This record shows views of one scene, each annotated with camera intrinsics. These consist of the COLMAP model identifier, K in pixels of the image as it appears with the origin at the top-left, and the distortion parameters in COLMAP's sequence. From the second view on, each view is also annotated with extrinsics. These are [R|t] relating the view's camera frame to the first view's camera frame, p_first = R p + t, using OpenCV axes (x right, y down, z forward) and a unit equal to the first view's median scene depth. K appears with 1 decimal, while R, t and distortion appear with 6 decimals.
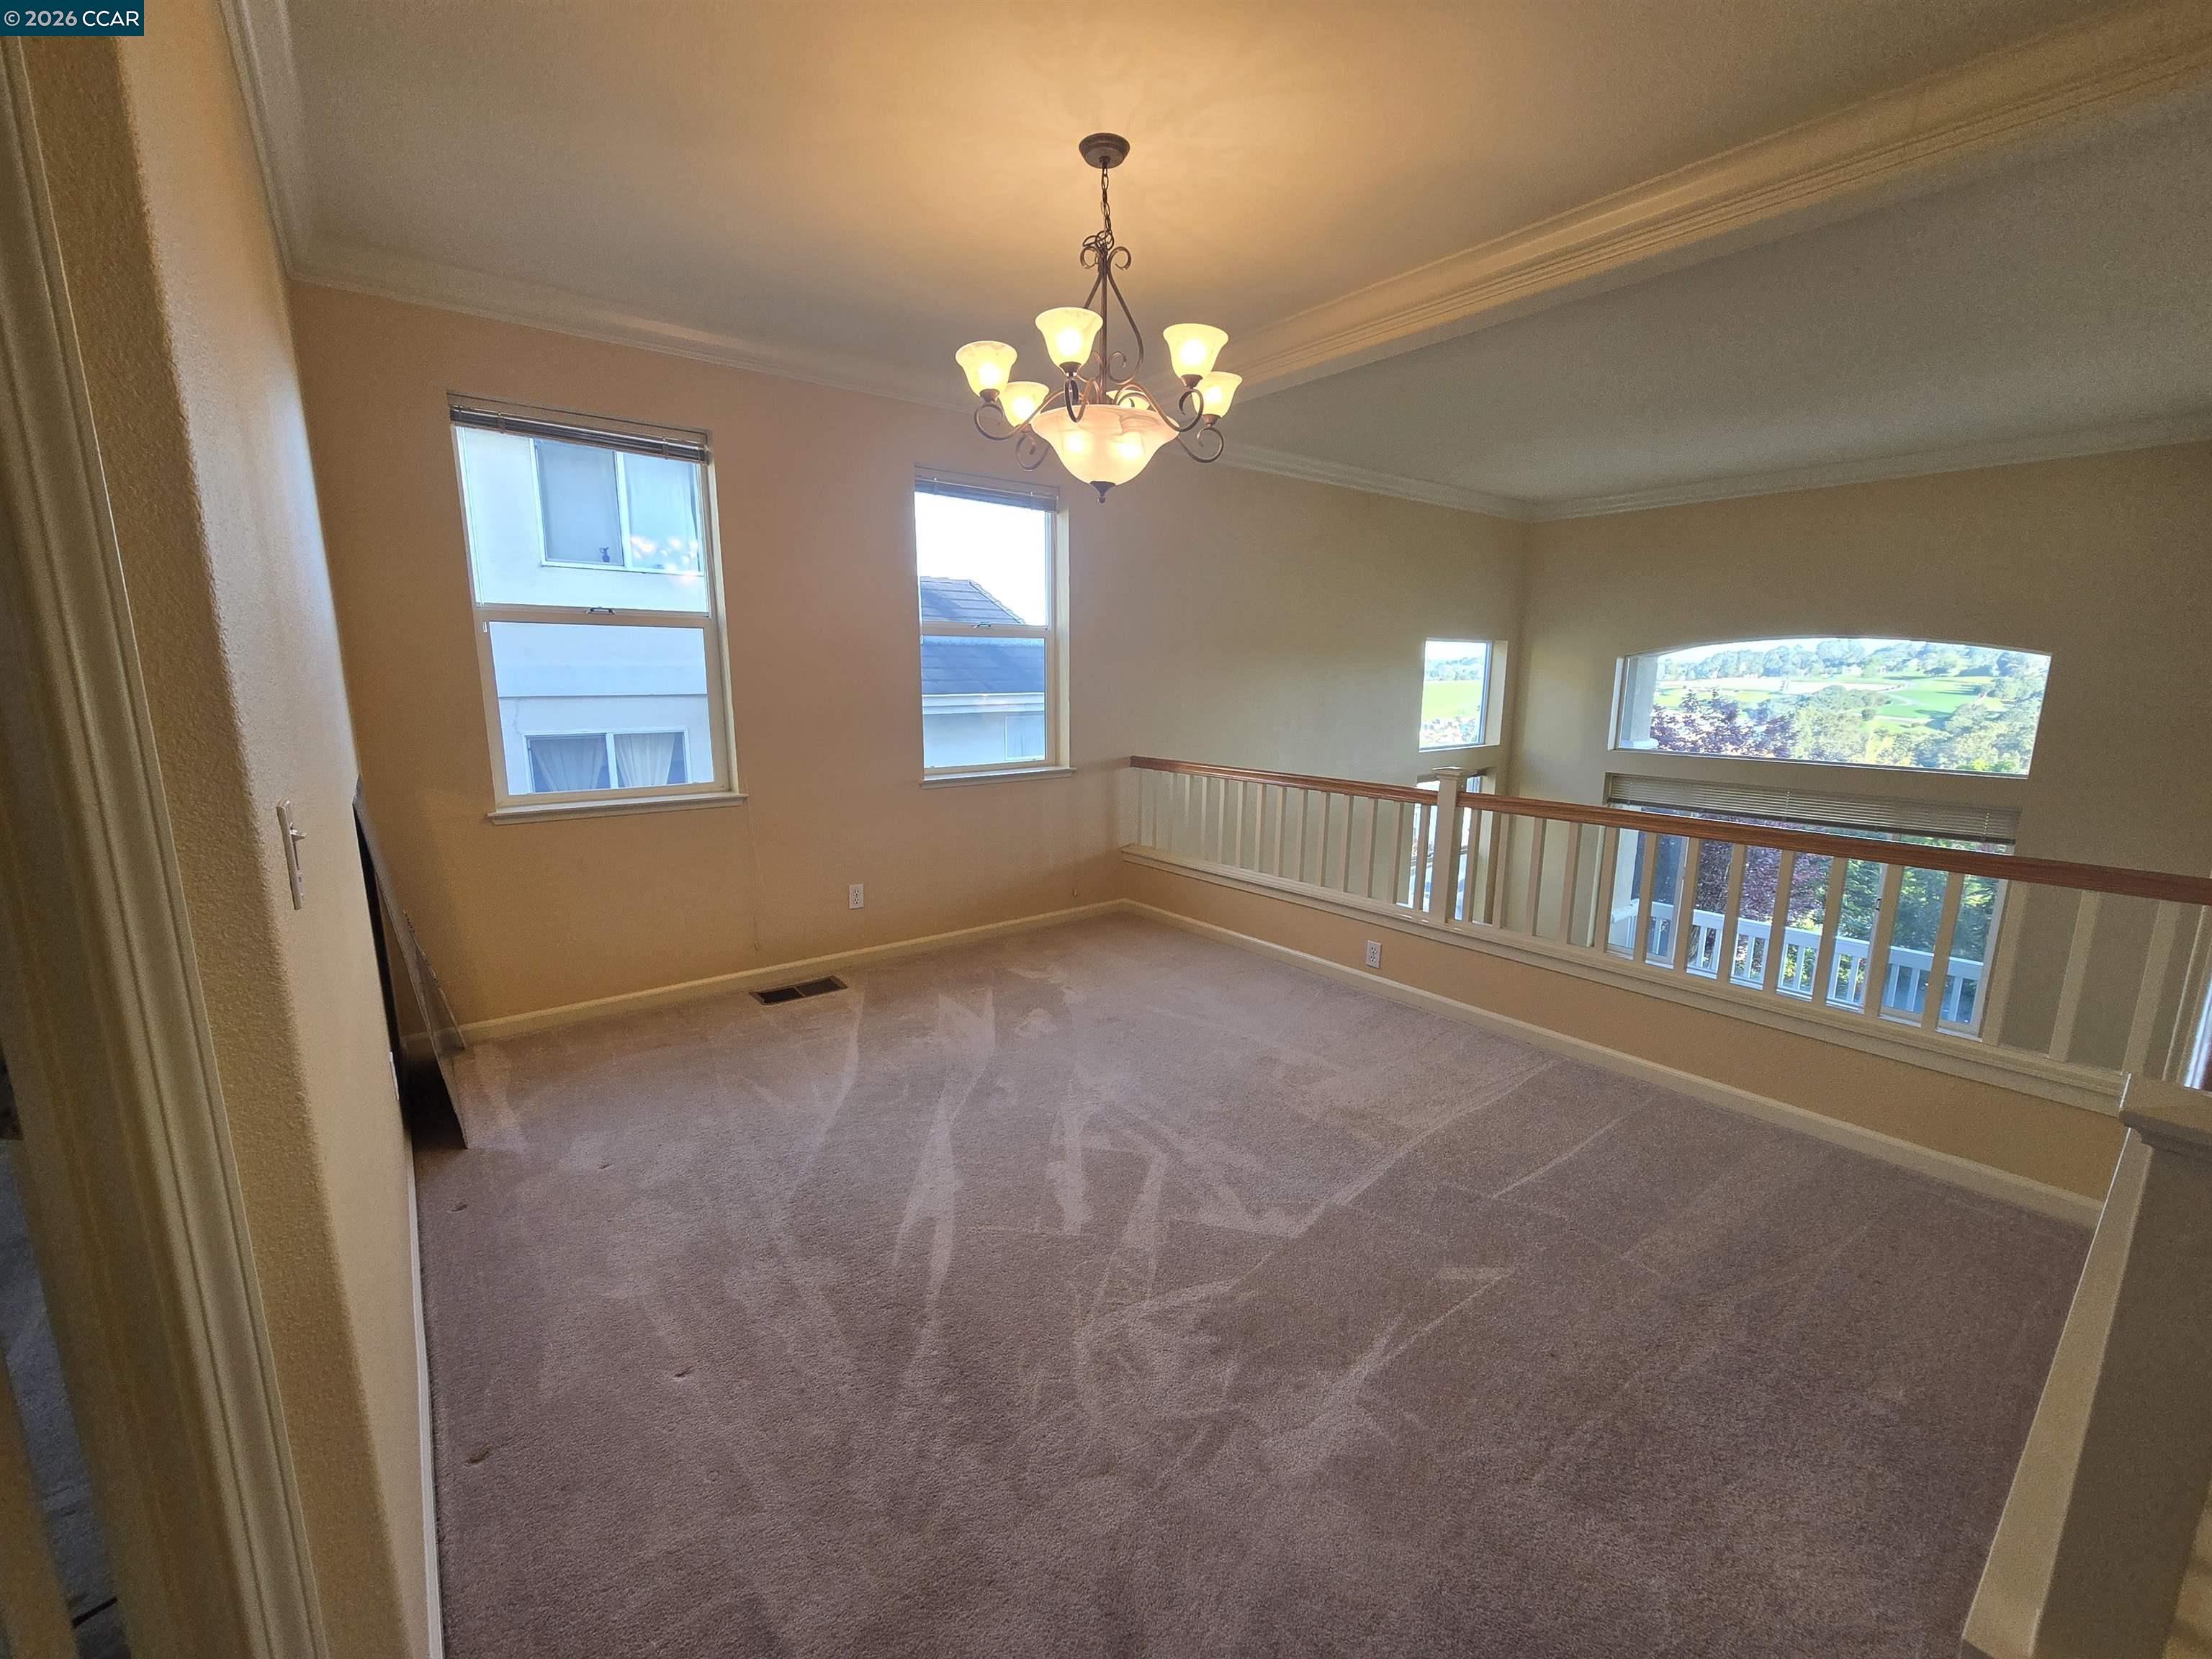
lens RADIAL K [[901.8, 0, 1098.9], [0, 901.8, 838.6], [0, 0, 1]] dist [-0.002248, -0.000162]
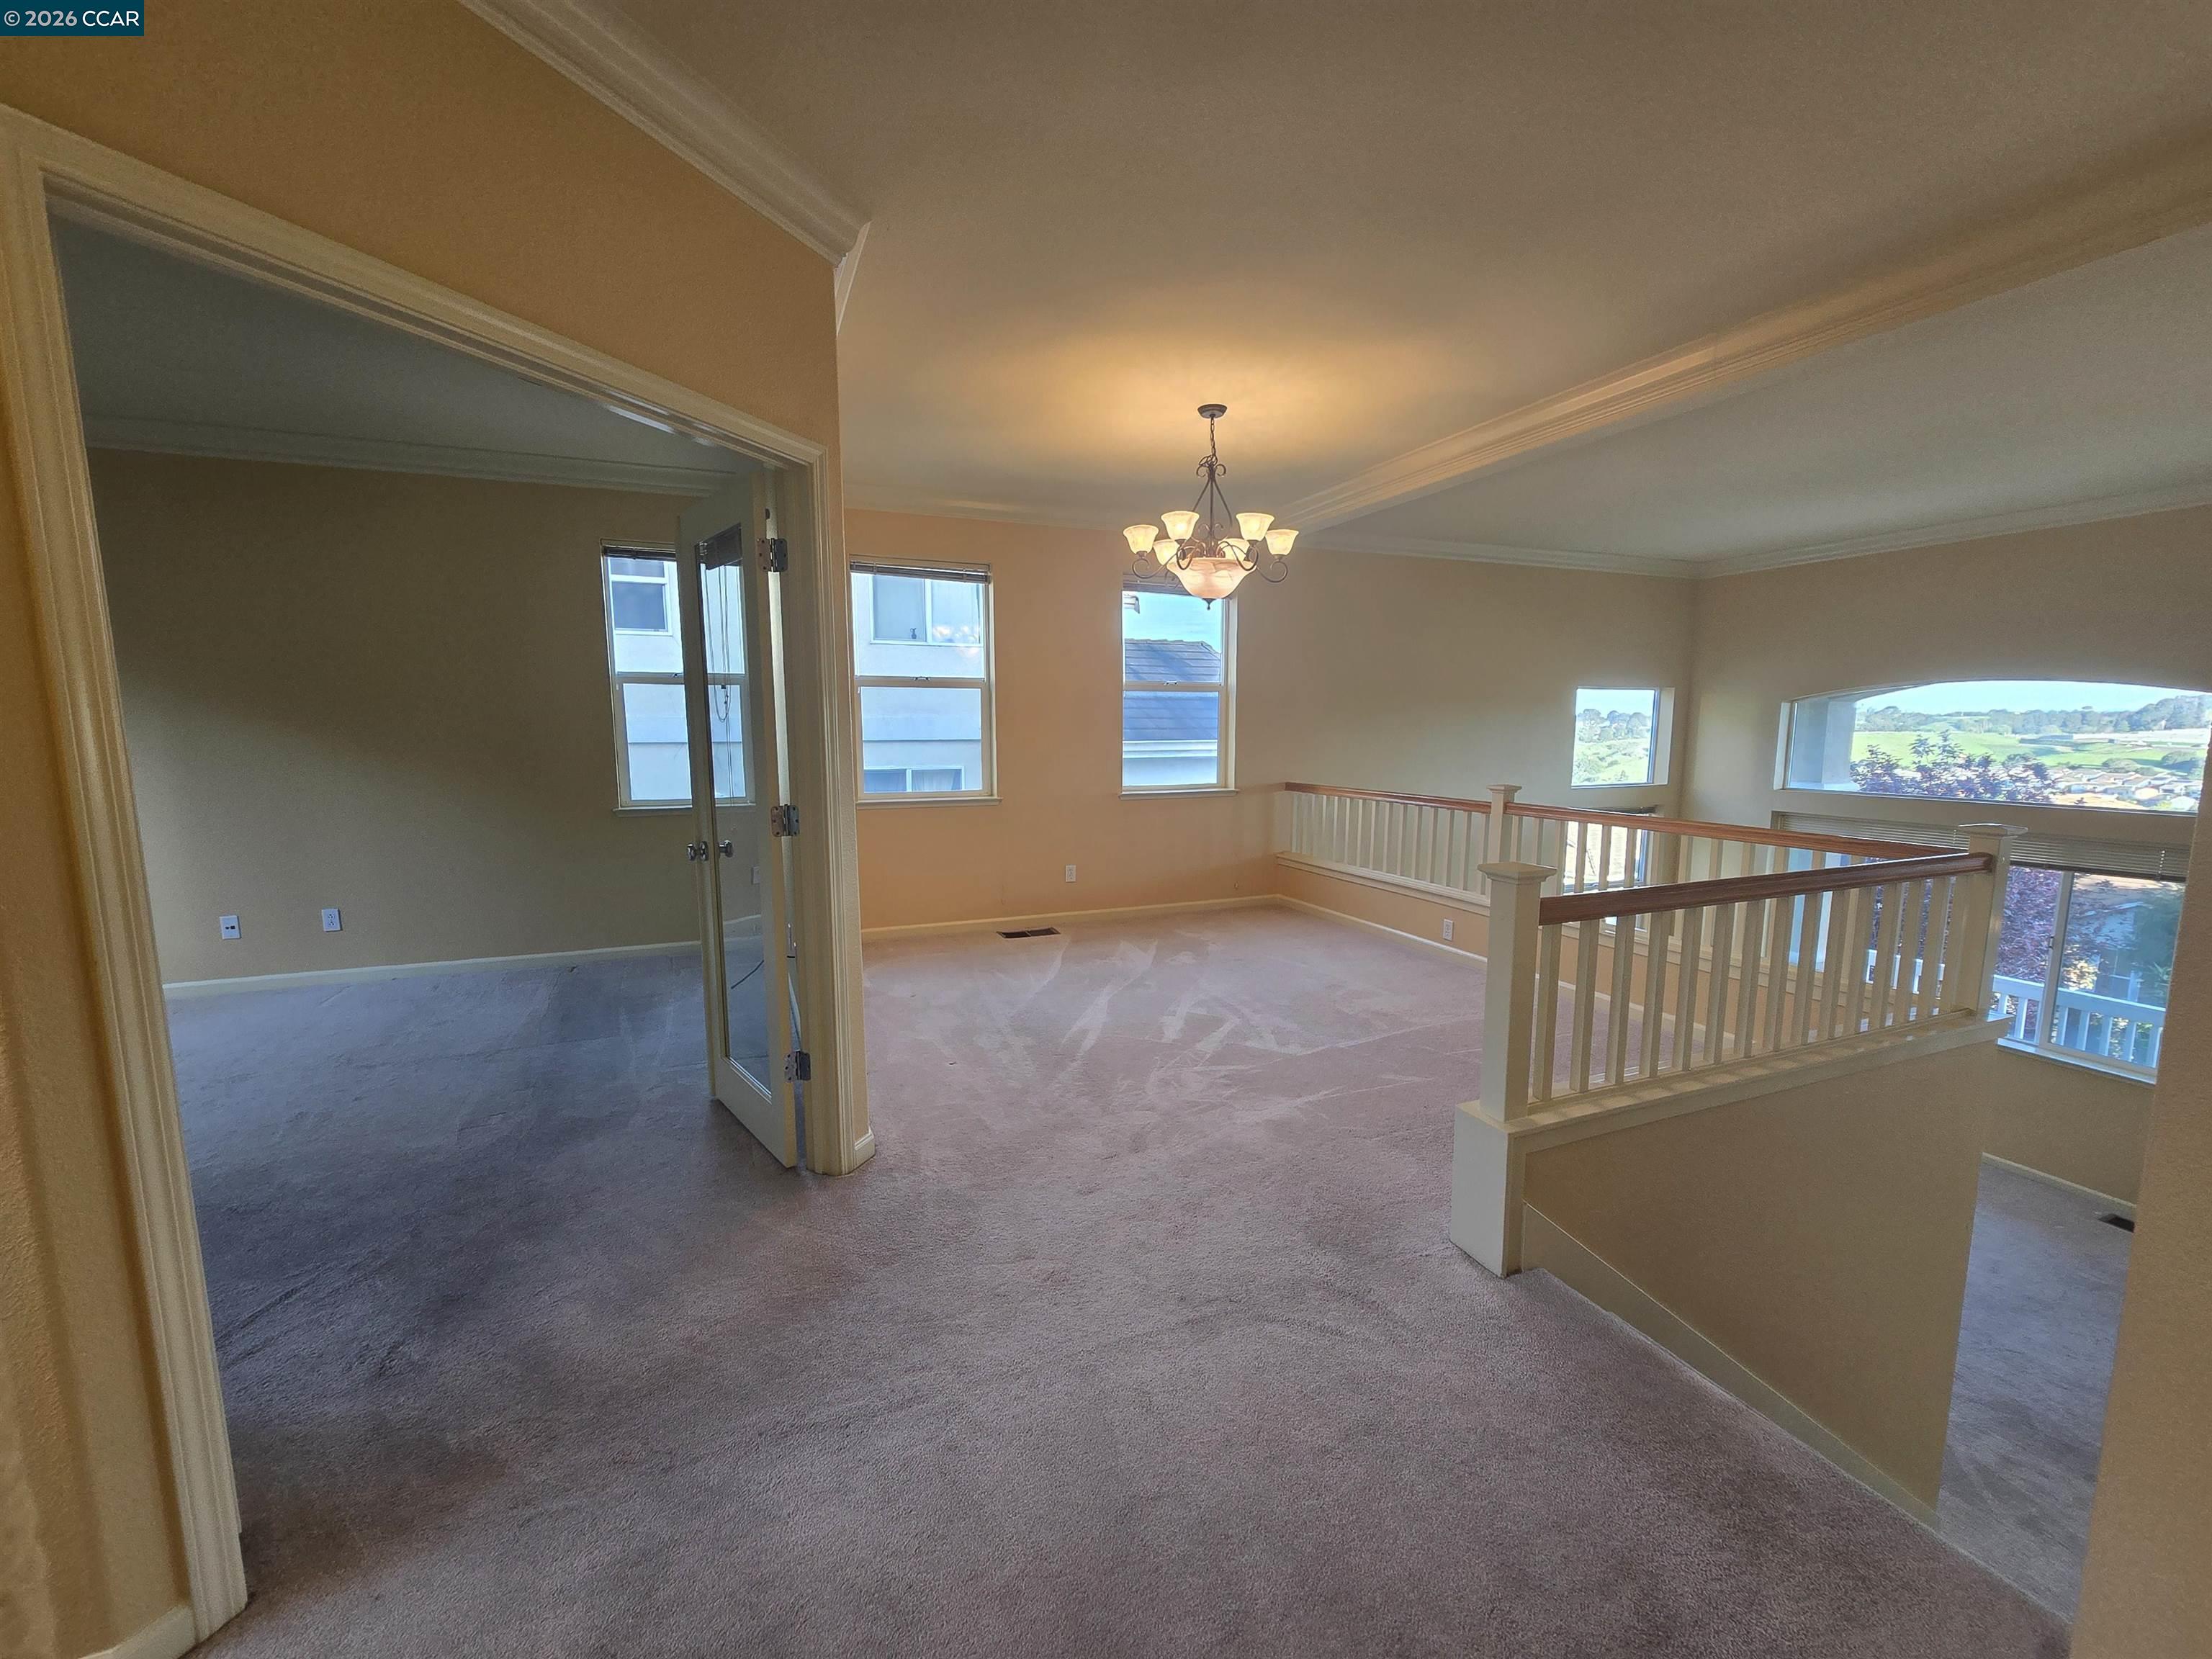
lens RADIAL K [[901.8, 0, 1098.9], [0, 901.8, 838.6], [0, 0, 1]] dist [-0.002248, -0.000162]
pose [[0.962509, 0.029249, -0.269669, 0.177749], [-0.044973, 0.997618, -0.052313, 0.093385], [0.267496, 0.062480, 0.961531, -0.410886]]
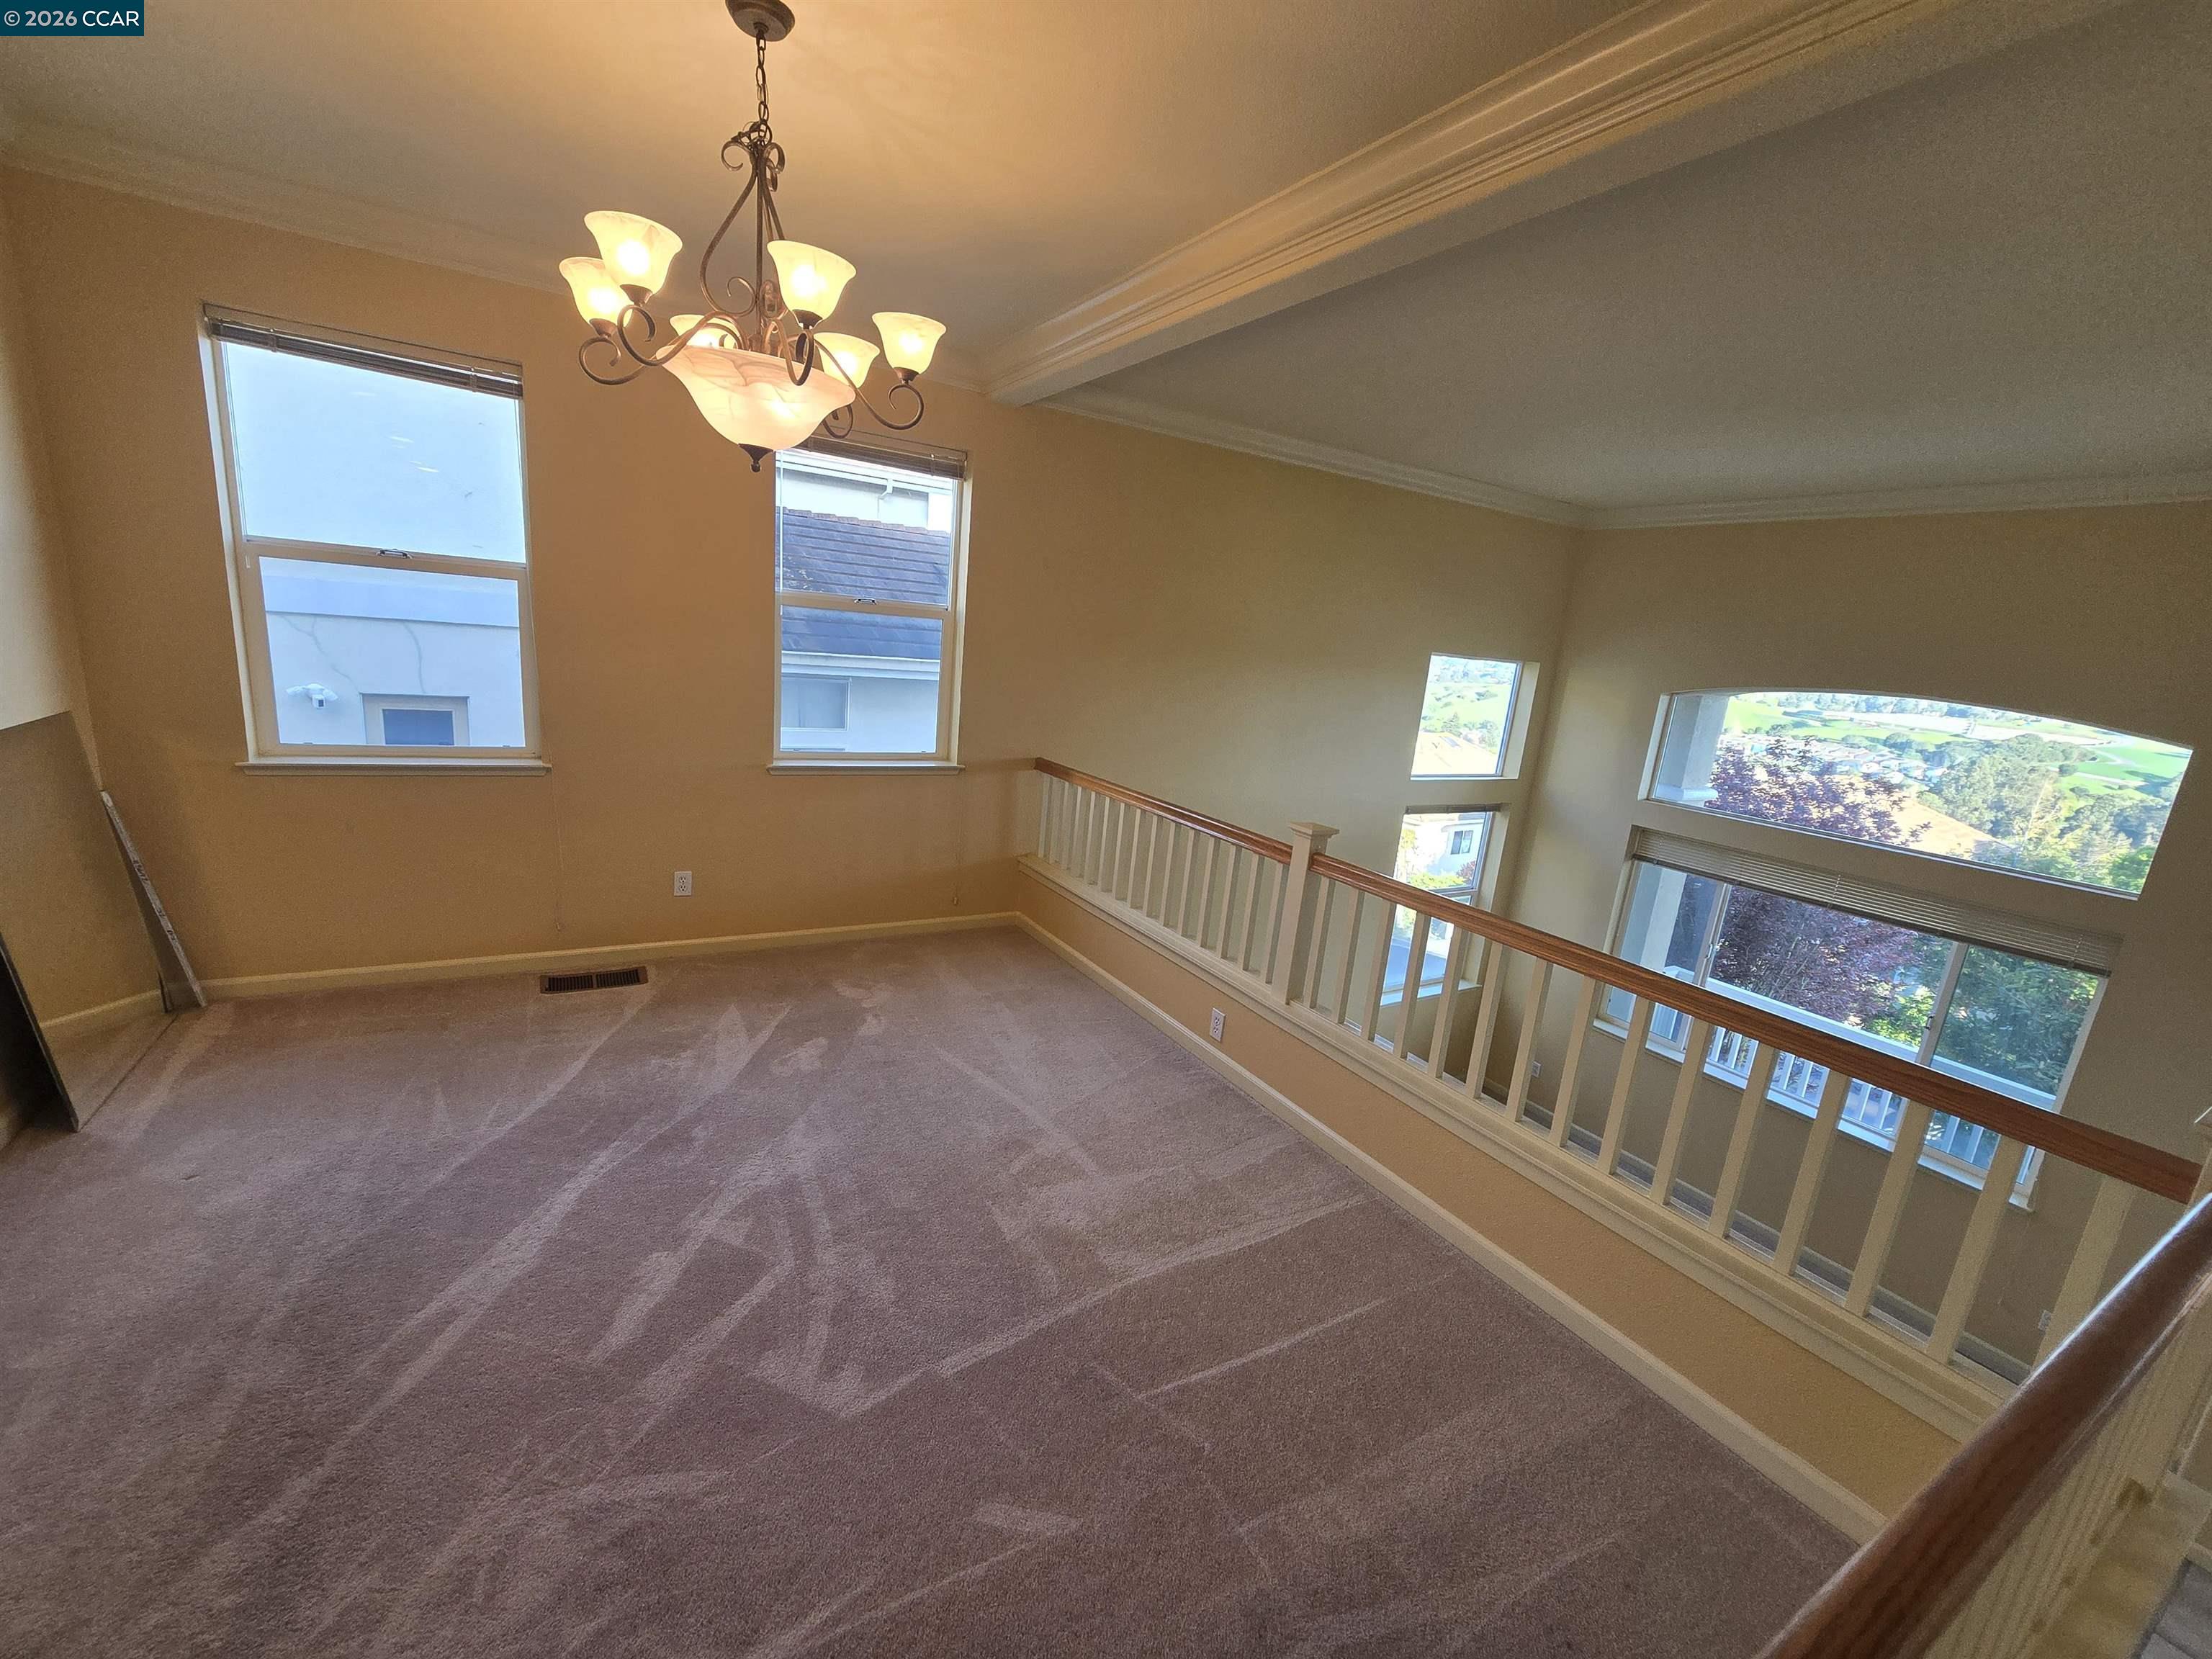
lens RADIAL K [[901.8, 0, 1098.9], [0, 901.8, 838.6], [0, 0, 1]] dist [-0.002248, -0.000162]
pose [[0.988106, 0.111835, -0.105546, 0.281241], [-0.108219, 0.993346, 0.039405, -0.073943], [0.109251, -0.027515, 0.993633, 0.148547]]
